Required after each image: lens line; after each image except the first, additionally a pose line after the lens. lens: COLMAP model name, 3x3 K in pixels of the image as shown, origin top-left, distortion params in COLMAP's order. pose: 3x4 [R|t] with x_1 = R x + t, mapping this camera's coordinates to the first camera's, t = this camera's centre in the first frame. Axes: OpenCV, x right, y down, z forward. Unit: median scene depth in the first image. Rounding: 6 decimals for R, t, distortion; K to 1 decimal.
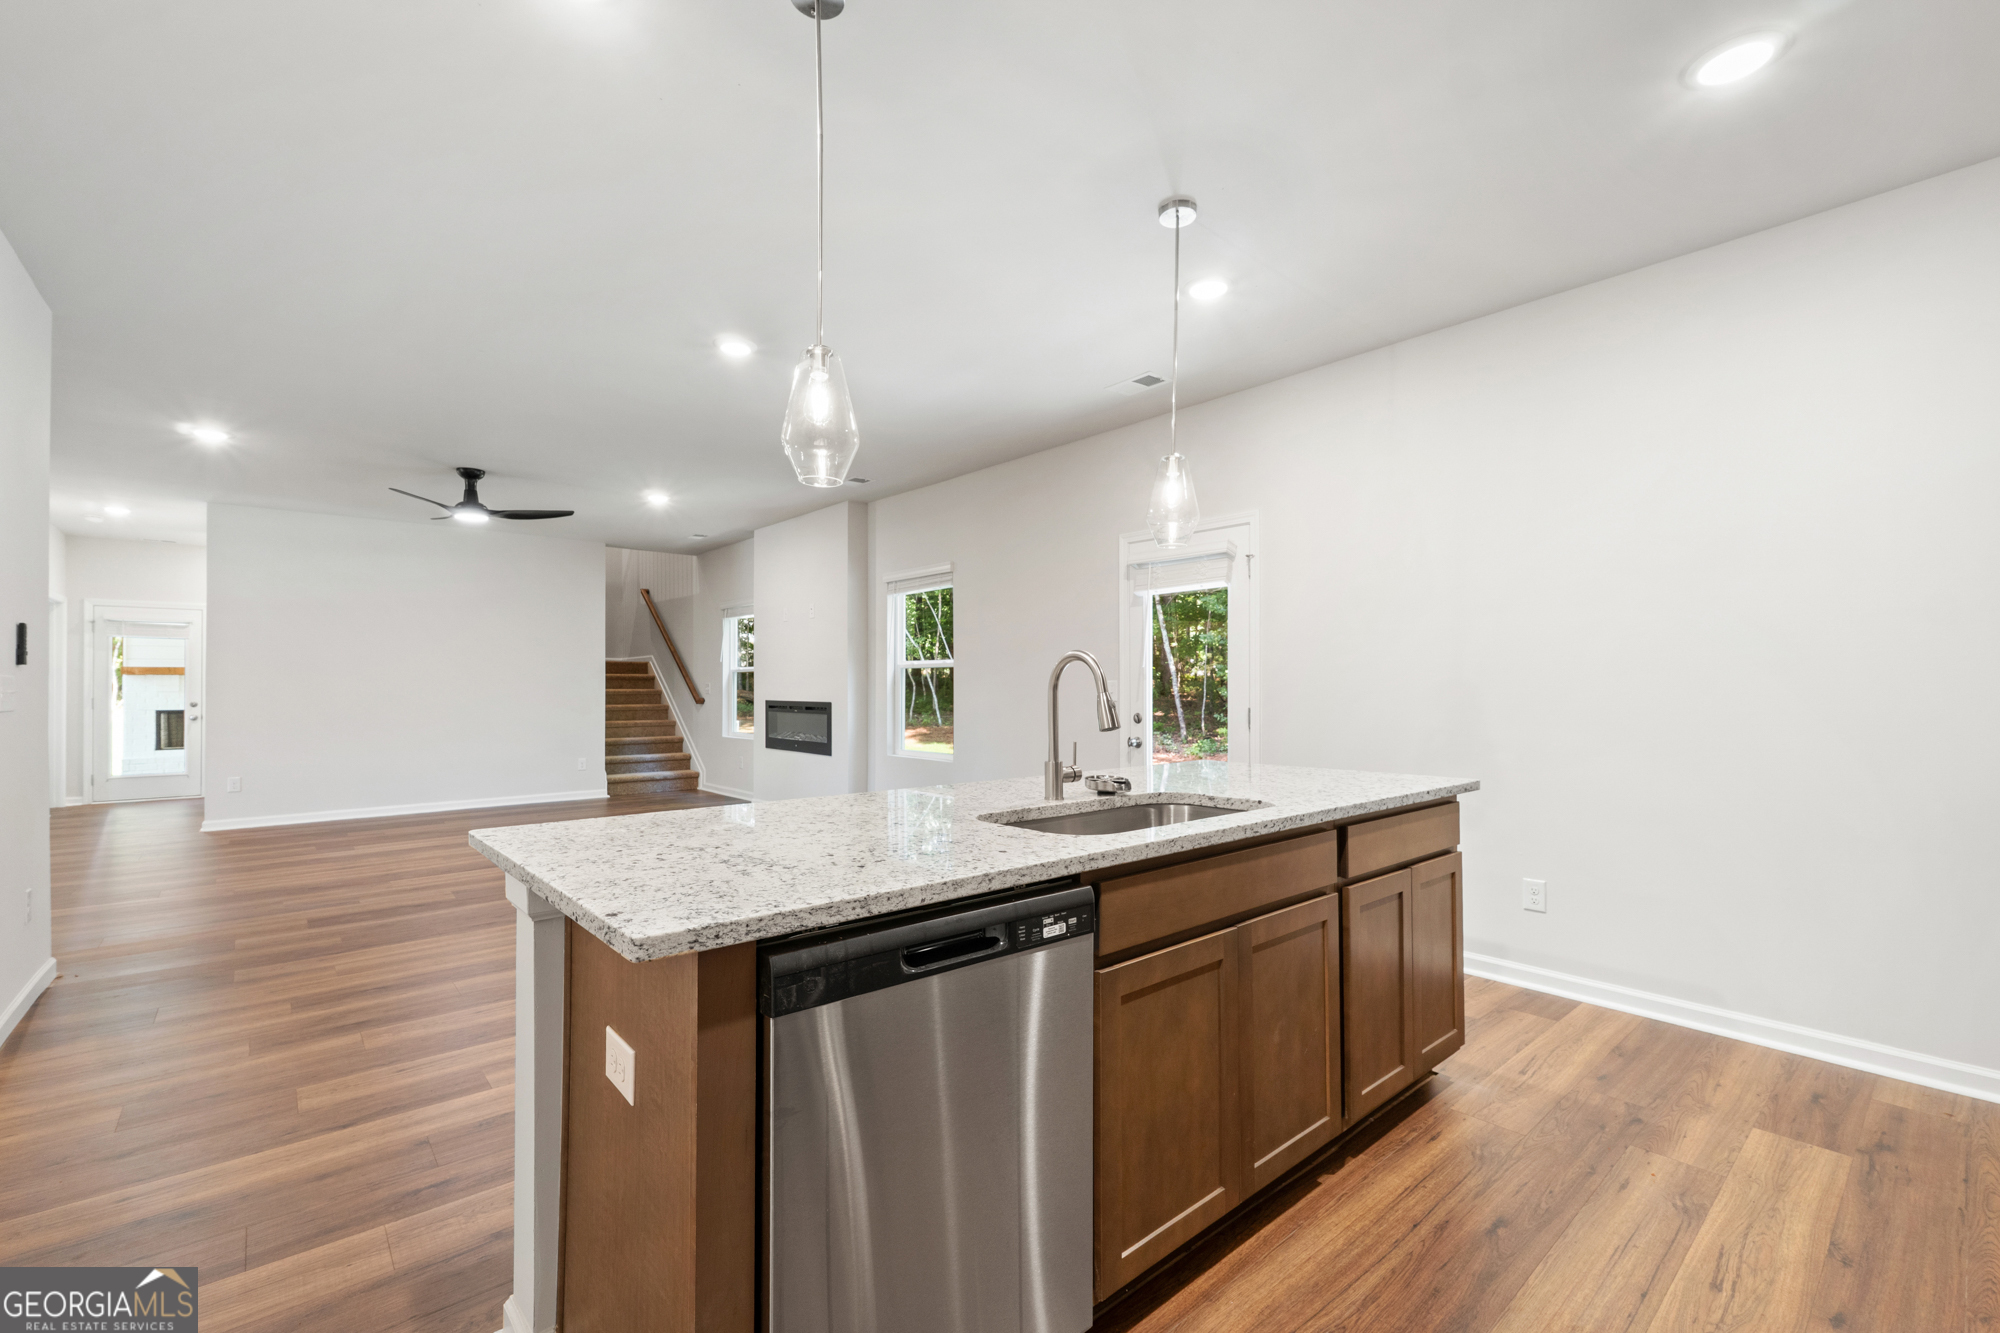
lens RADIAL K [[856.0, 0, 988.4], [0, 856.0, 687.7], [0, 0, 1]] dist [0.006719, -0.000142]
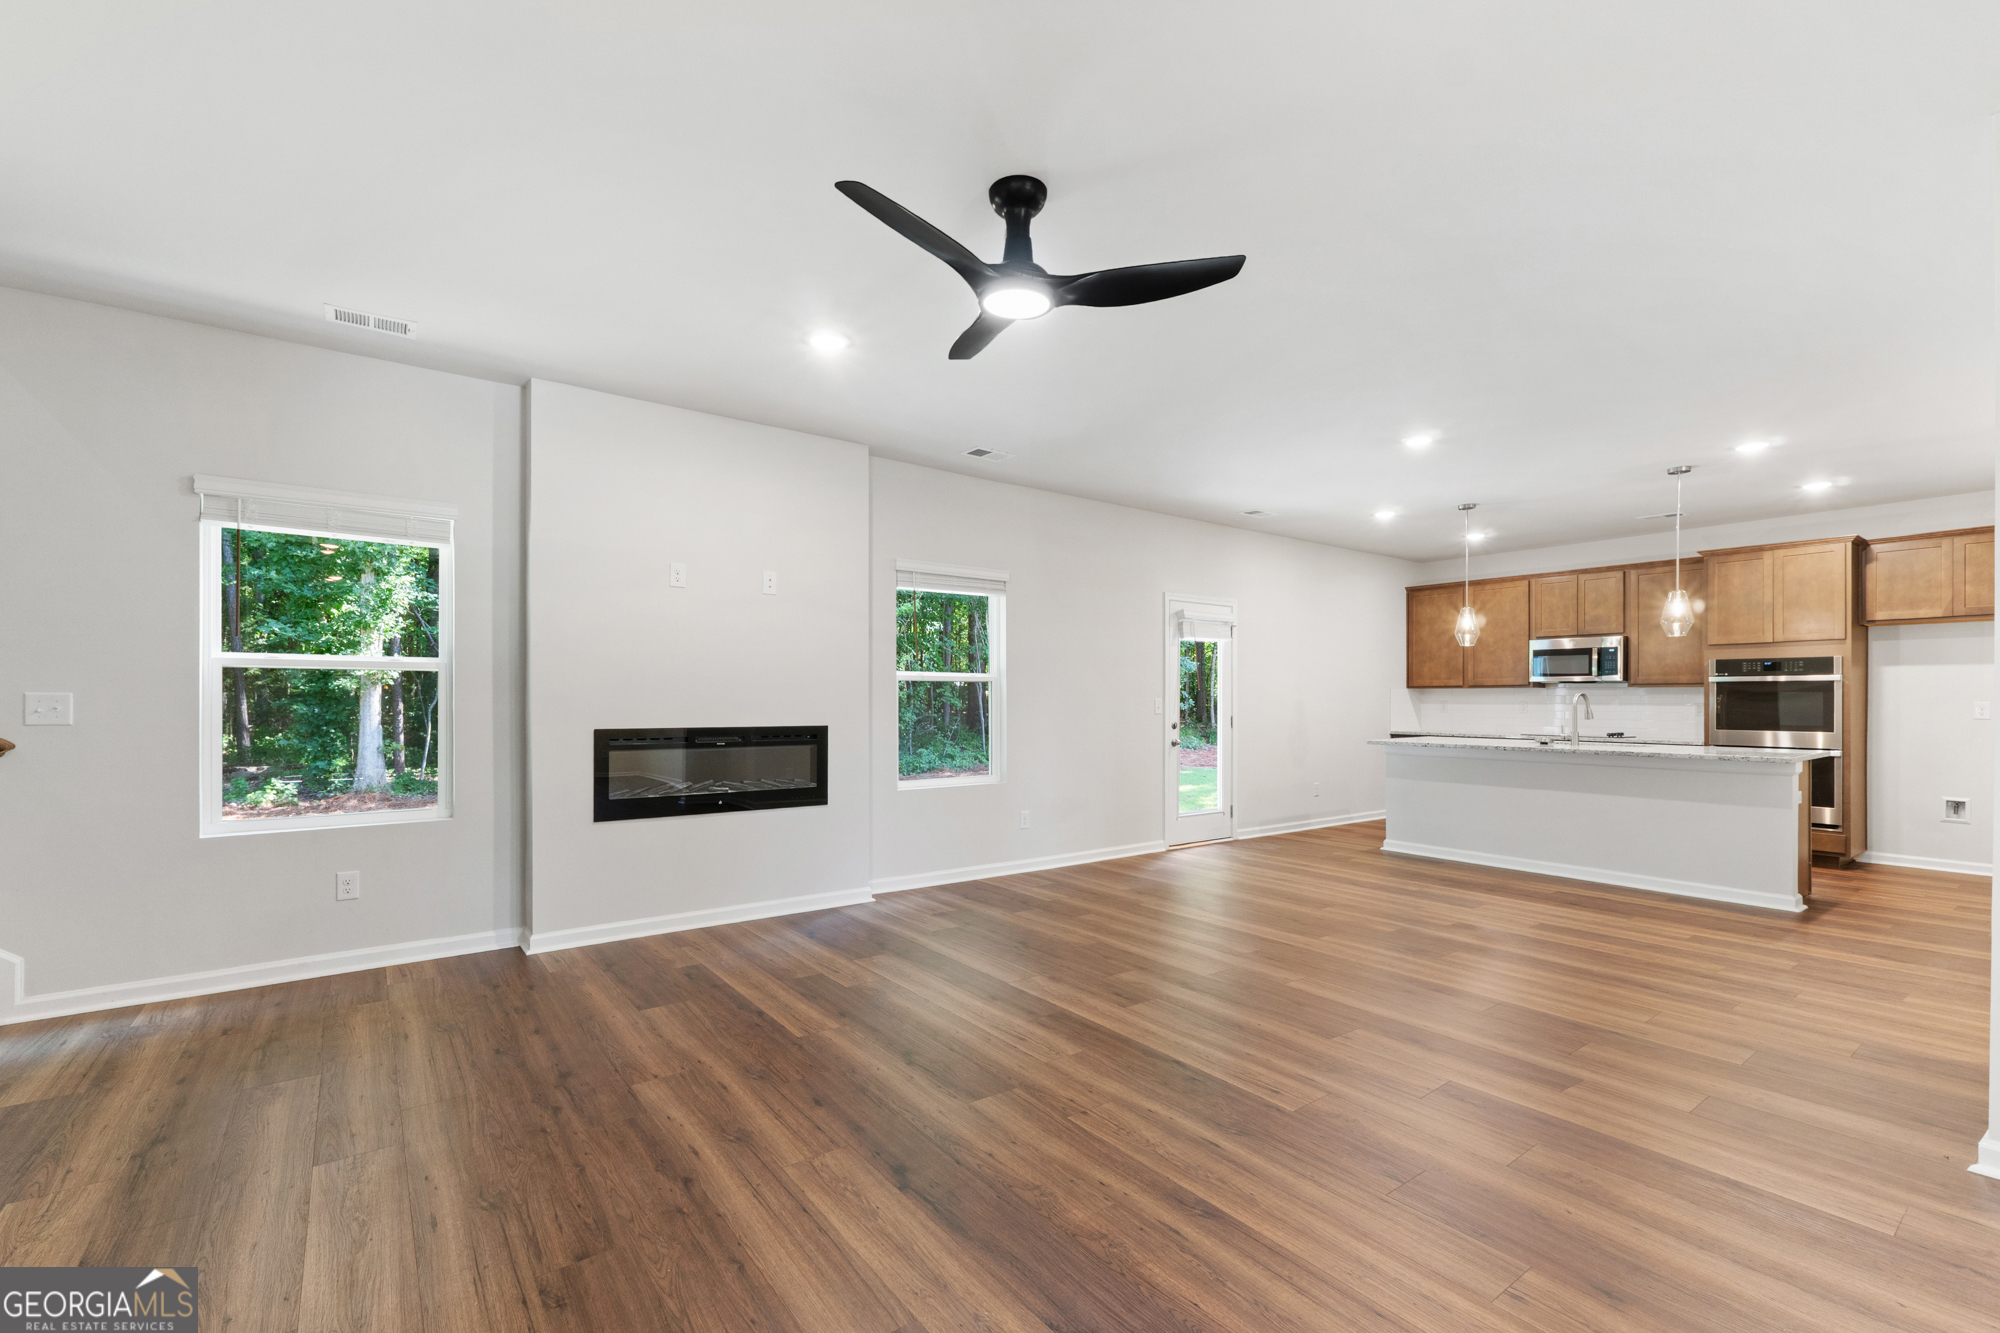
lens RADIAL K [[856.0, 0, 1000.9], [0, 856.0, 703.6], [0, 0, 1]] dist [0.006719, -0.000142]
pose [[0.053956, -0.000552, 0.998543, -2.365587], [-0.001359, 0.999999, 0.000626, -0.002466], [-0.998542, -0.001391, 0.053955, 2.278817]]
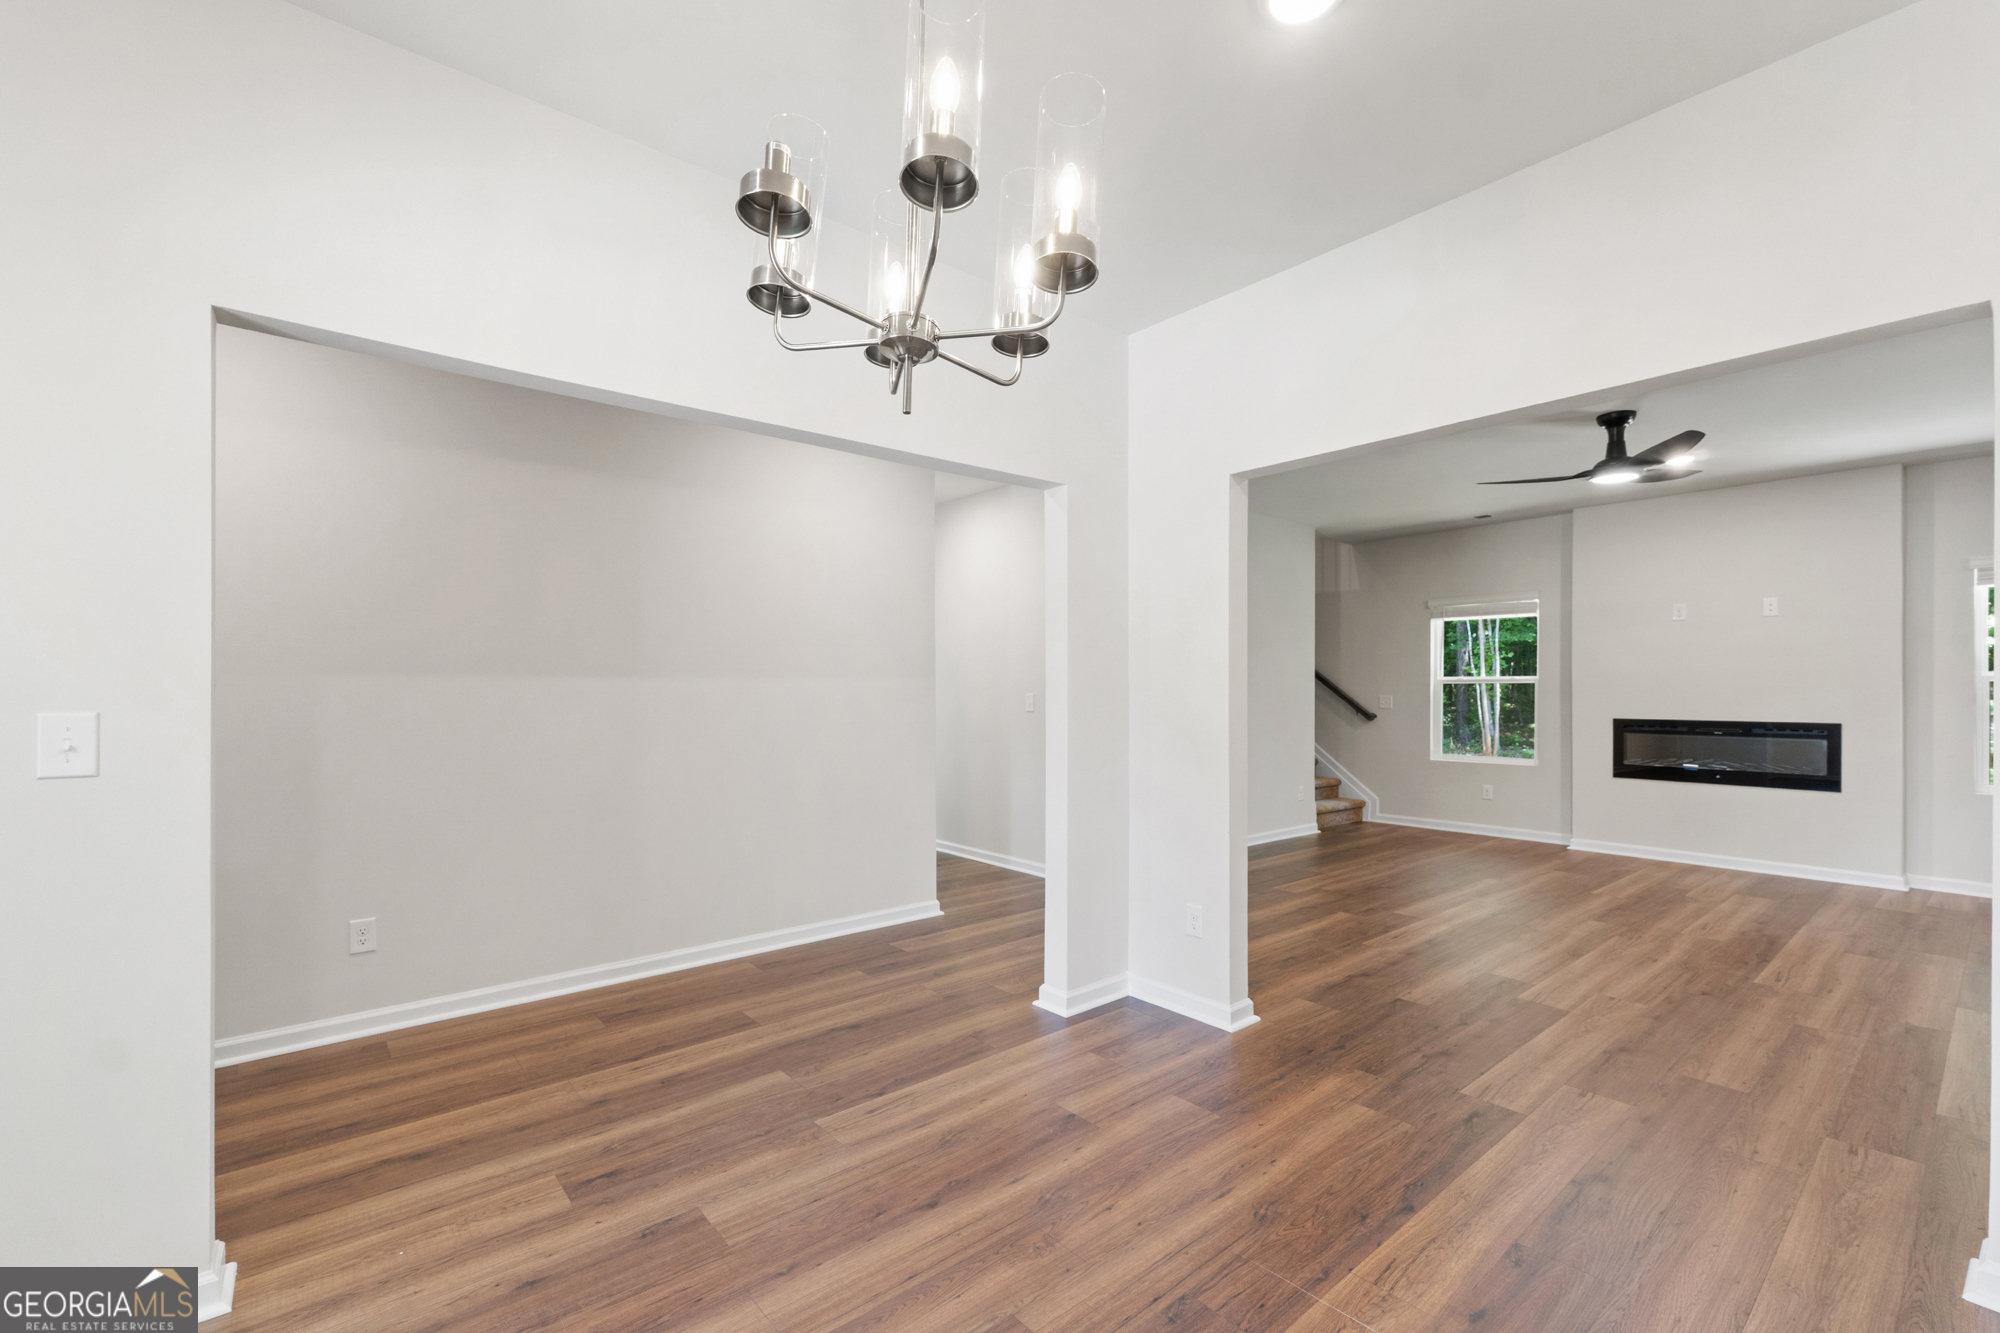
lens RADIAL K [[856.0, 0, 979.4], [0, 856.0, 674.4], [0, 0, 1]] dist [0.006719, -0.000142]
pose [[0.999949, 0.004624, -0.008957, -2.660930], [-0.004820, 0.999747, -0.021956, -0.018103], [0.008853, 0.021999, 0.999719, 0.560958]]
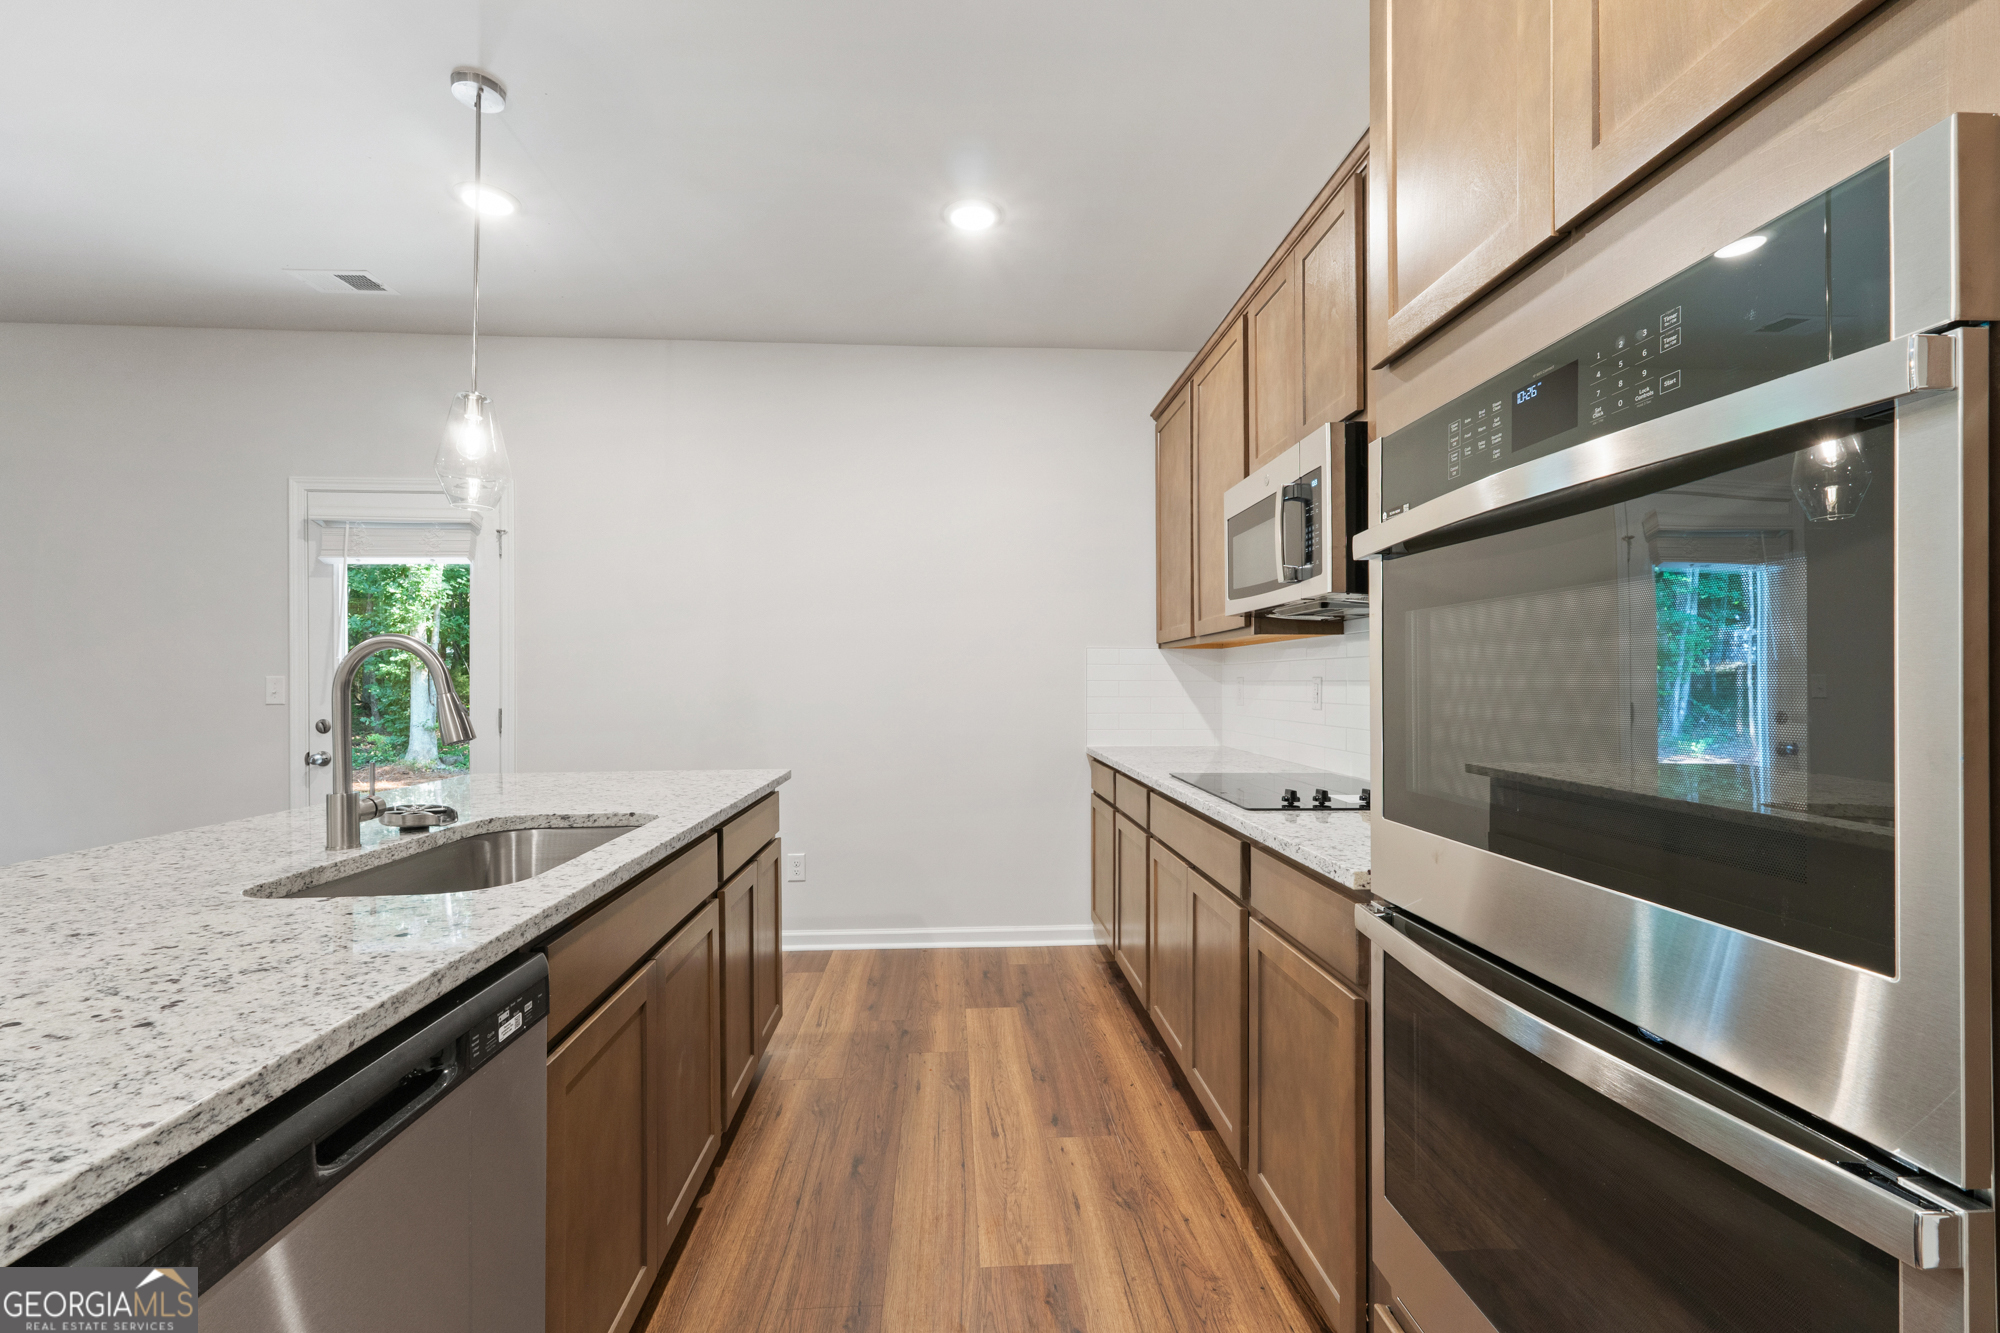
lens RADIAL K [[856.0, 0, 1010.0], [0, 856.0, 683.6], [0, 0, 1]] dist [0.006719, -0.000142]
pose [[0.592720, -0.002988, 0.805403, -0.145077], [0.003288, 0.999994, 0.001290, -0.001544], [-0.805402, 0.001884, 0.592726, 0.137688]]
